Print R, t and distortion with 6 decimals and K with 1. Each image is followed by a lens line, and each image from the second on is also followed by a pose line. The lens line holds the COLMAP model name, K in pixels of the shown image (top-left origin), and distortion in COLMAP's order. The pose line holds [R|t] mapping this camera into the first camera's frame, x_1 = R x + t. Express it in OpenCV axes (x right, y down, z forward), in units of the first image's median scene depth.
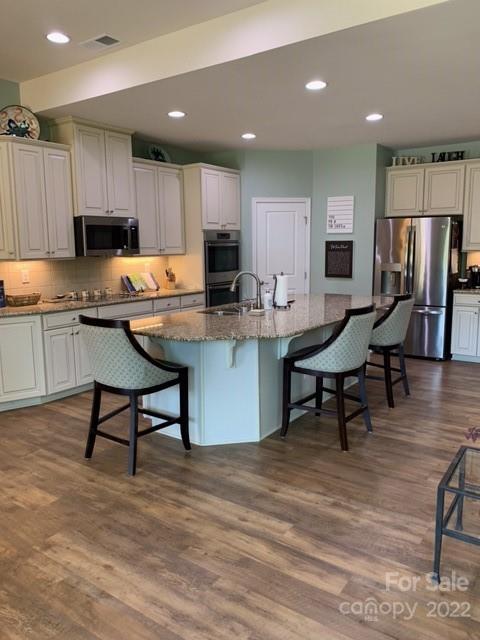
lens RADIAL K [[494.6, 0, 244.3], [0, 494.6, 310.8], [0, 0, 1]] dist [0.032598, -0.060247]
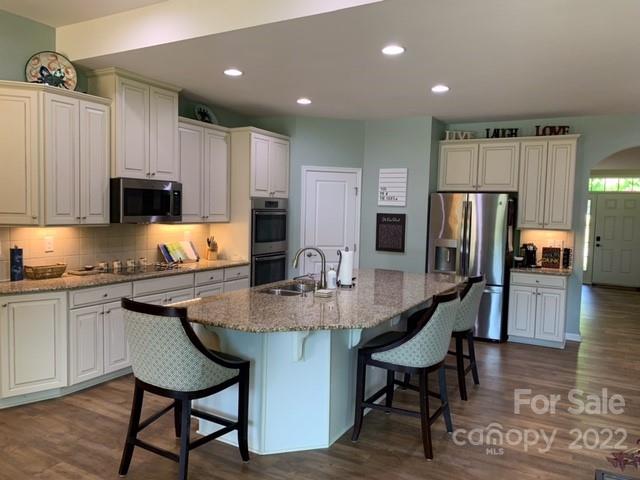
lens RADIAL K [[494.6, 0, 320.0], [0, 494.6, 240.0], [0, 0, 1]] dist [0.032598, -0.060247]
pose [[0.994412, 0.027939, 0.101808, -0.058965], [-0.020247, 0.996916, -0.075817, -0.020116], [-0.103613, 0.073332, 0.991911, 0.091340]]
